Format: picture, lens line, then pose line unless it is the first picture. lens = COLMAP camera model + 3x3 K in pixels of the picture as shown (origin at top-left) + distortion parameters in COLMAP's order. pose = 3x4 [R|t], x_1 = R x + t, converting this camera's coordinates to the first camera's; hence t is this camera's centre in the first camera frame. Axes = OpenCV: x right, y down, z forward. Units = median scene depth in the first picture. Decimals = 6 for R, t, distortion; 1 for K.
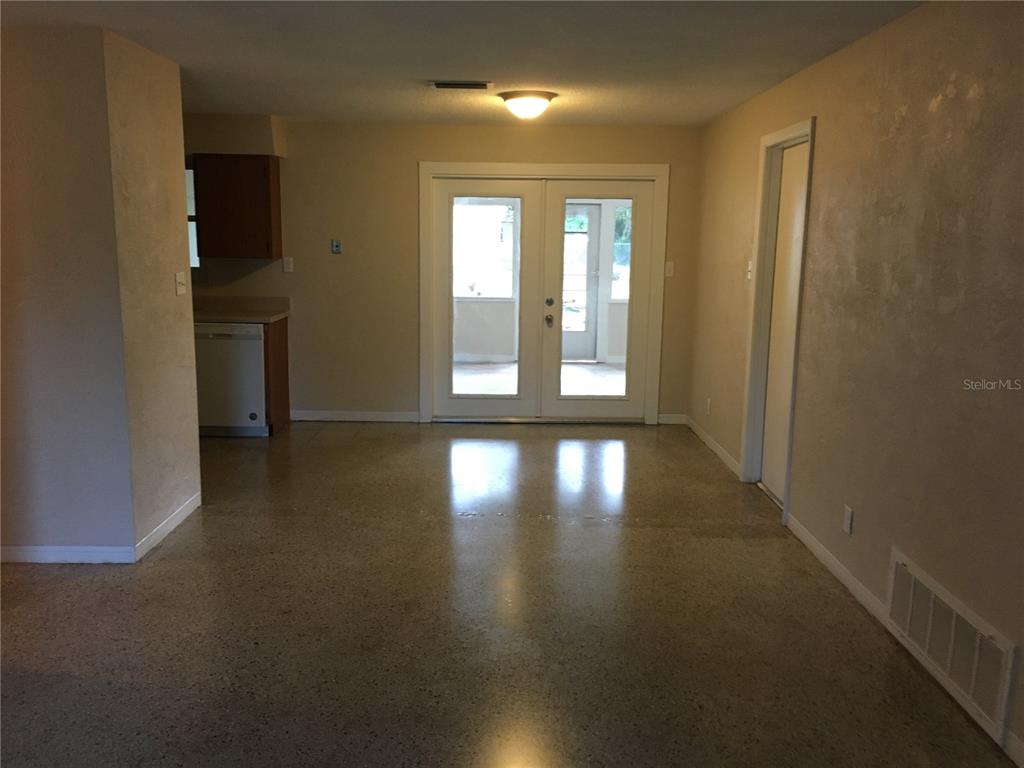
lens RADIAL K [[871.6, 0, 510.5], [0, 871.6, 384.8], [0, 0, 1]] dist [0.041521, -0.055187]
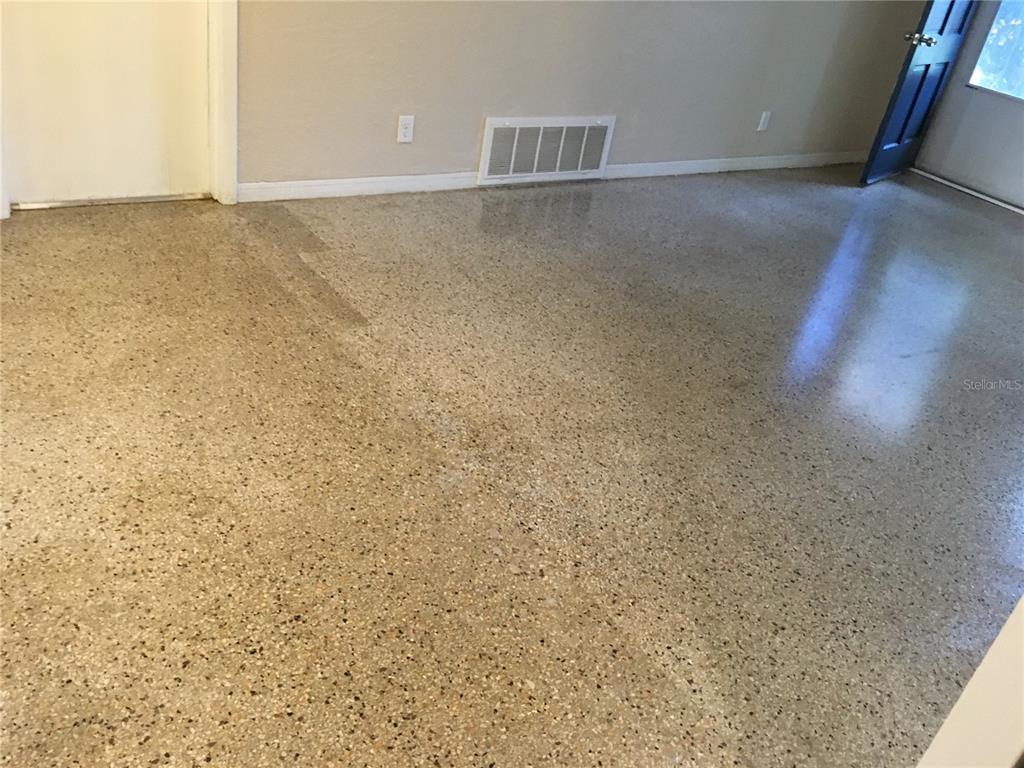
lens RADIAL K [[871.6, 0, 510.2], [0, 871.6, 384.3], [0, 0, 1]] dist [0.041521, -0.055187]
pose [[-0.570131, -0.503049, 0.649533, -0.502093], [-0.030214, 0.802919, 0.595322, -0.219999], [-0.820998, 0.319786, -0.472968, 1.486030]]
